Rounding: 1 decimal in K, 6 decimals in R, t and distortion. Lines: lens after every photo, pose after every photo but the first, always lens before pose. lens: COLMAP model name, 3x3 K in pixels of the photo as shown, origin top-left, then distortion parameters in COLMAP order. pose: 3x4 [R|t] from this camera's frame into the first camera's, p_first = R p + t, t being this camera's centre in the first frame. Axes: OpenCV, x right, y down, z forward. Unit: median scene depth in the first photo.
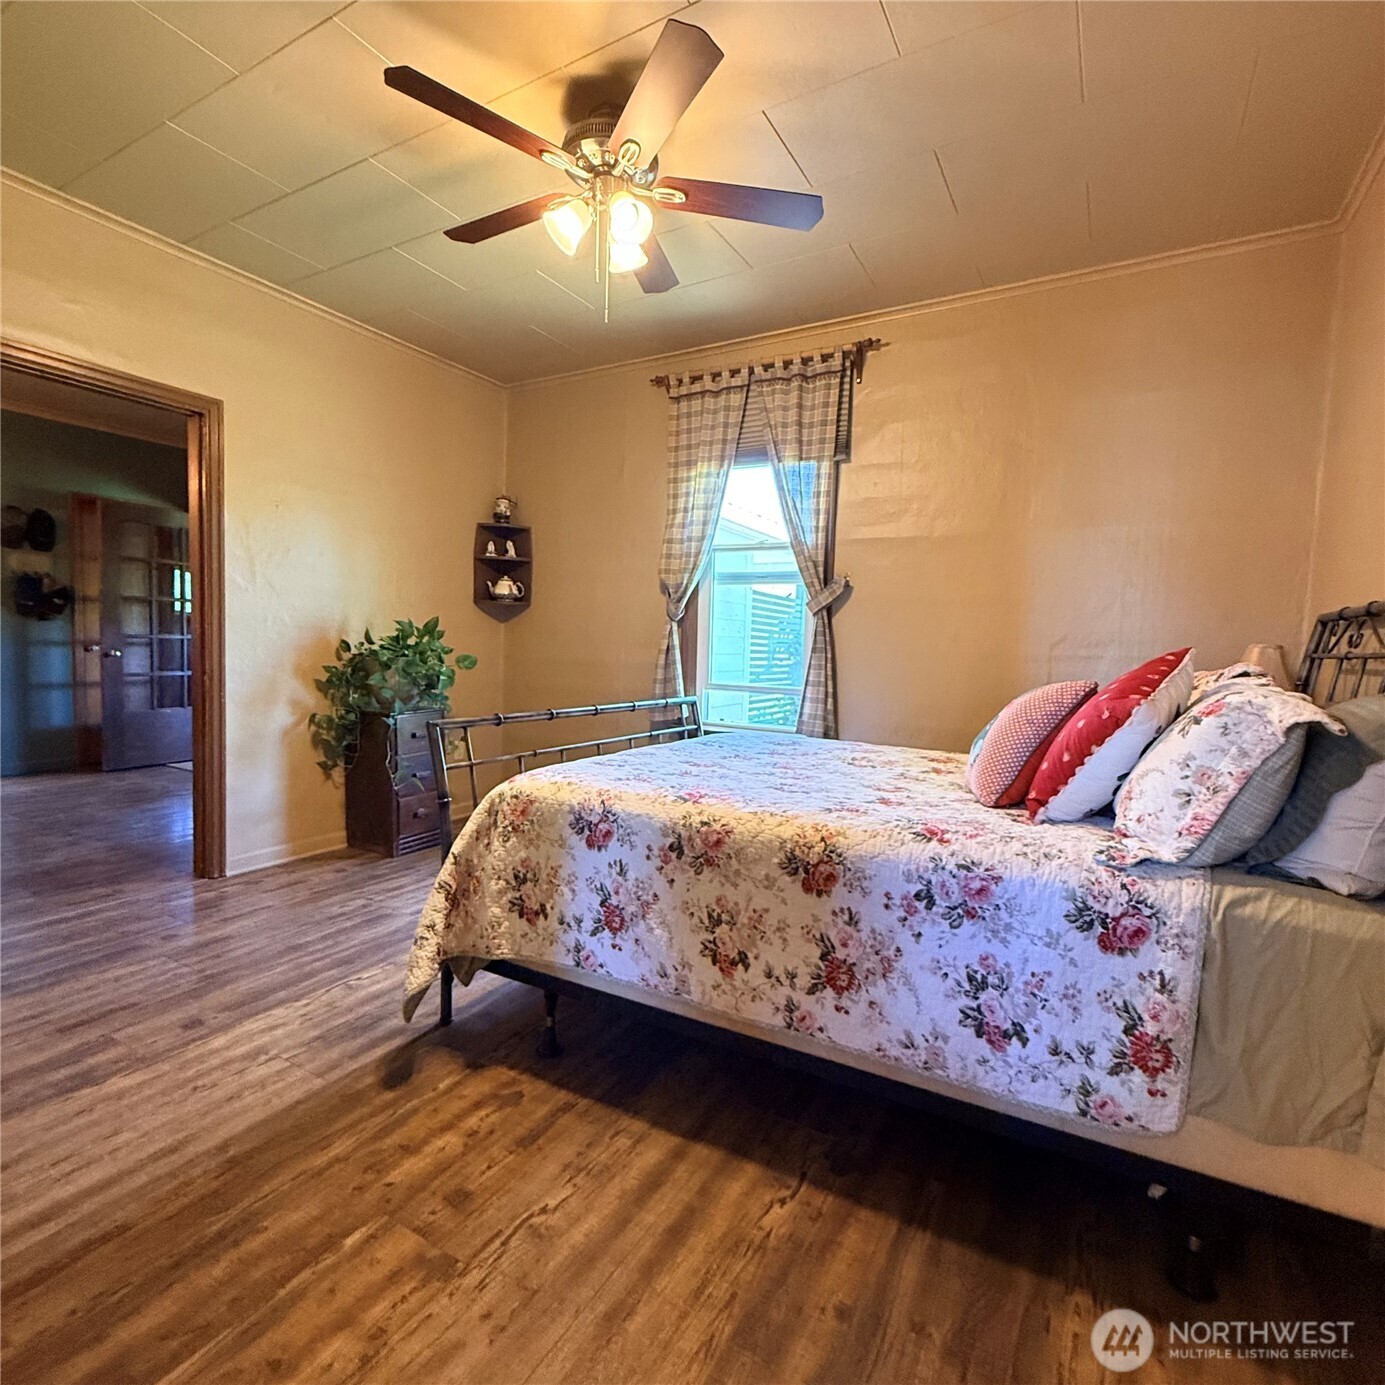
lens RADIAL K [[739.3, 0, 692.5], [0, 739.3, 692.5], [0, 0, 1]] dist [-0.002690, -0.000432]
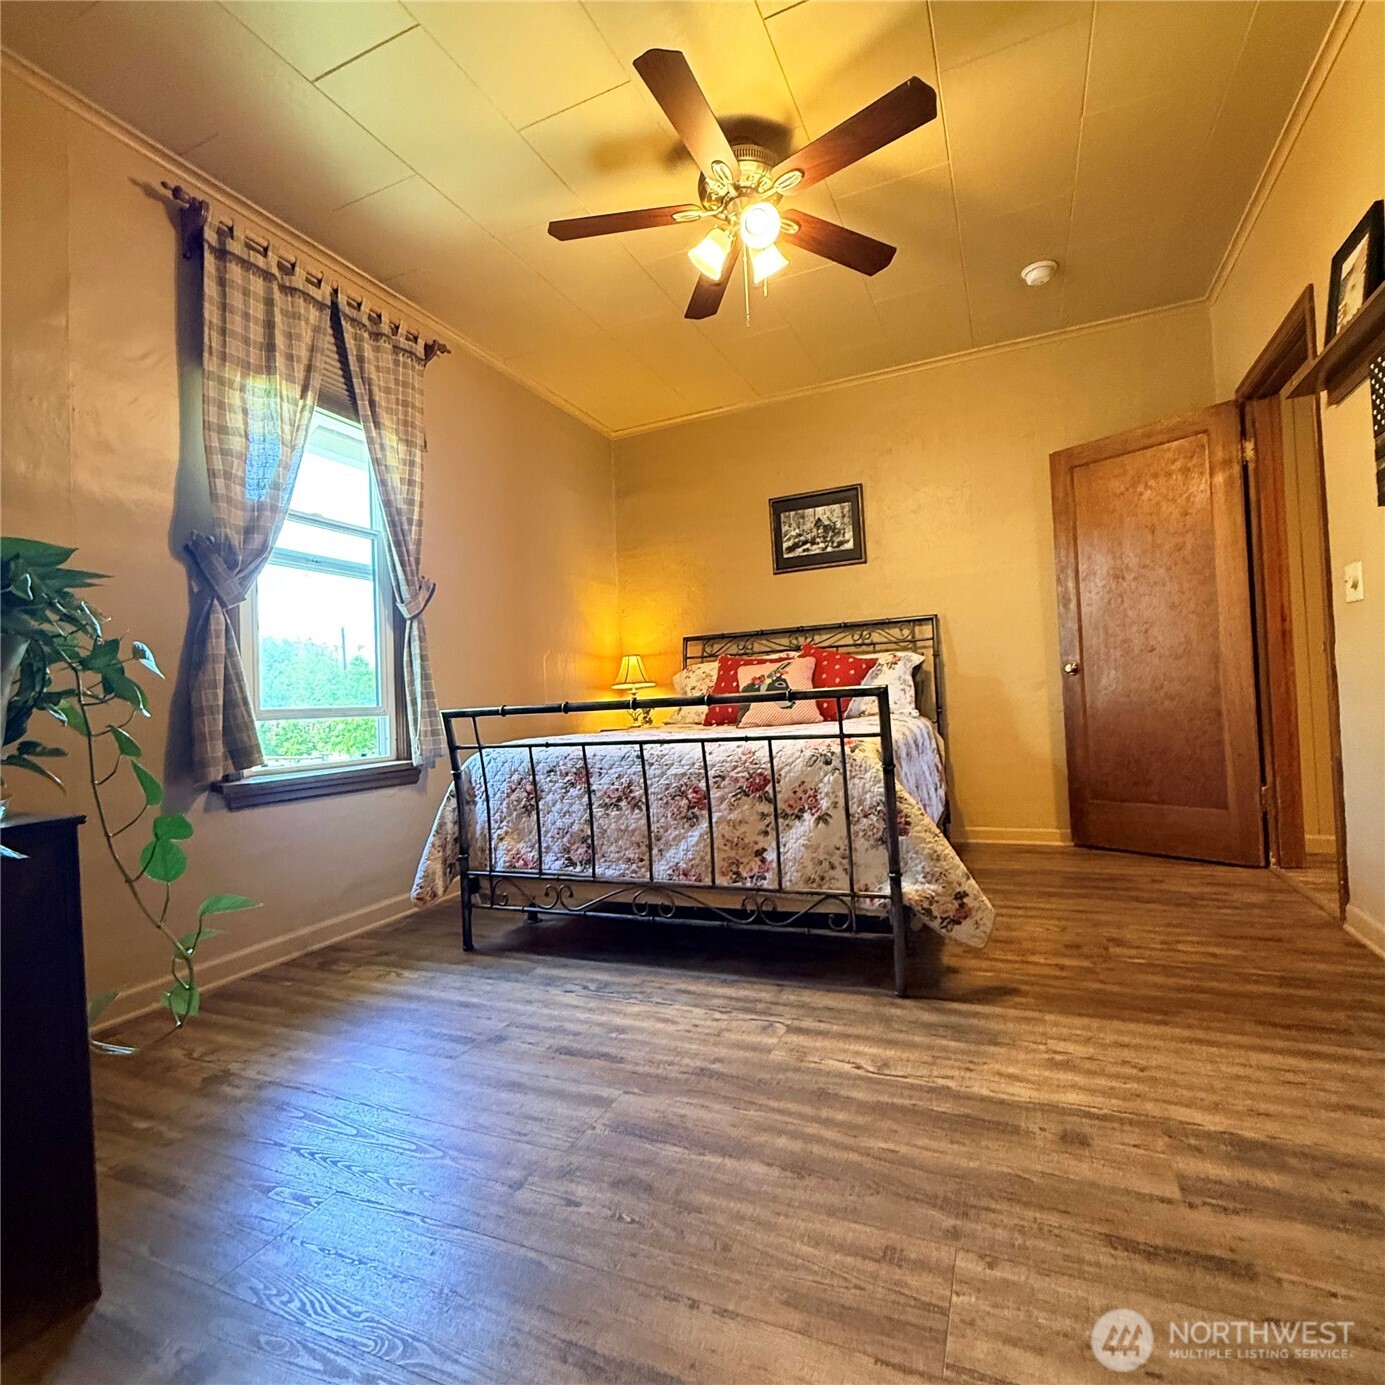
lens RADIAL K [[739.3, 0, 692.5], [0, 739.3, 692.5], [0, 0, 1]] dist [-0.002690, -0.000432]
pose [[-0.103727, -0.012551, 0.994527, -1.323423], [0.115977, 0.992947, 0.024627, -0.002842], [-0.987821, 0.117897, -0.101540, 1.388392]]
